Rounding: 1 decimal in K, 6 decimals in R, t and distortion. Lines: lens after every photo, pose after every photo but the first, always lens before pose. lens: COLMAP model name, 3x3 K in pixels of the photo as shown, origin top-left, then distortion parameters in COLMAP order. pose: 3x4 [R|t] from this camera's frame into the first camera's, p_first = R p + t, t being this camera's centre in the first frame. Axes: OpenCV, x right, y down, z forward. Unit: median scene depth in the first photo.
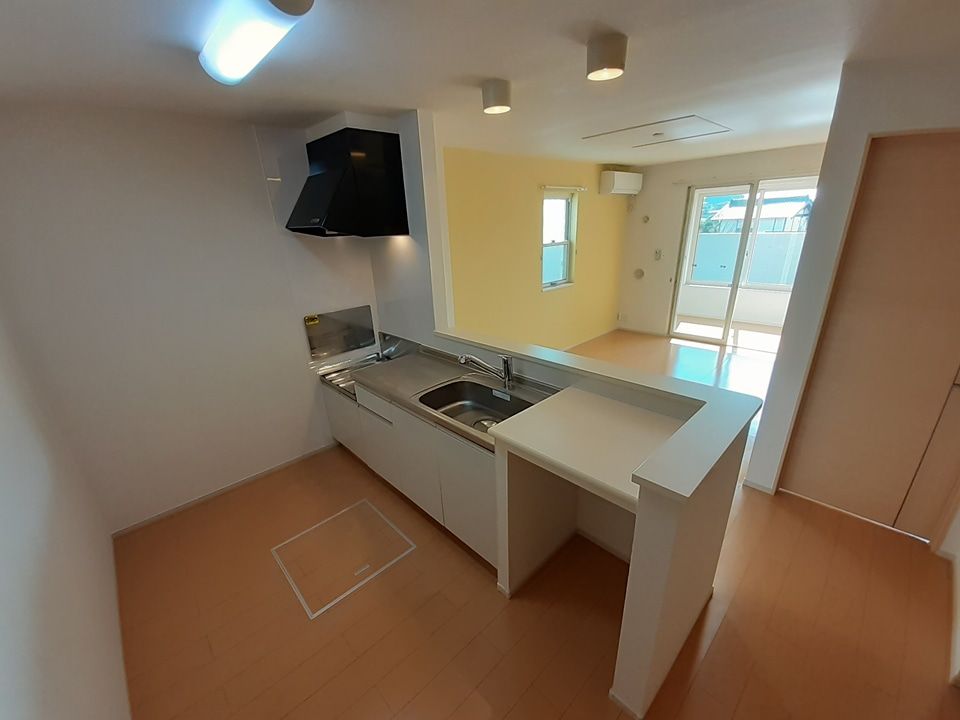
lens RADIAL K [[387.3, 0, 478.7], [0, 387.3, 364.4], [0, 0, 1]] dist [-0.001336, -0.000225]
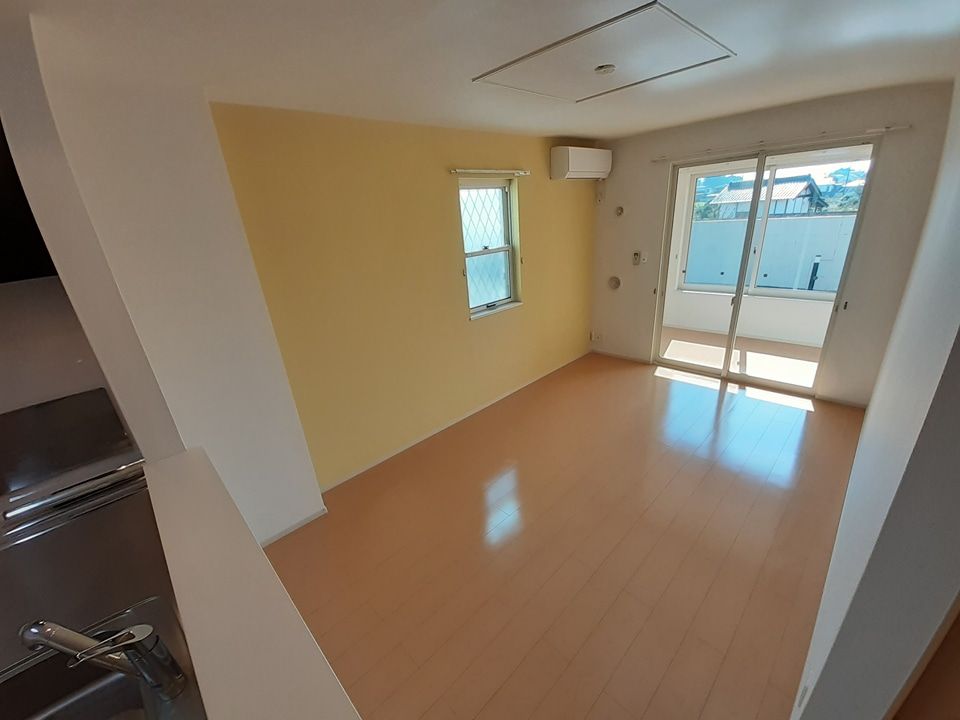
lens RADIAL K [[387.3, 0, 481.8], [0, 387.3, 363.0], [0, 0, 1]] dist [-0.001336, -0.000225]
pose [[0.999420, -0.034051, -0.000224, 0.165560], [0.034051, 0.999283, 0.016566, -0.108402], [-0.000340, -0.016564, 0.999863, 0.260086]]
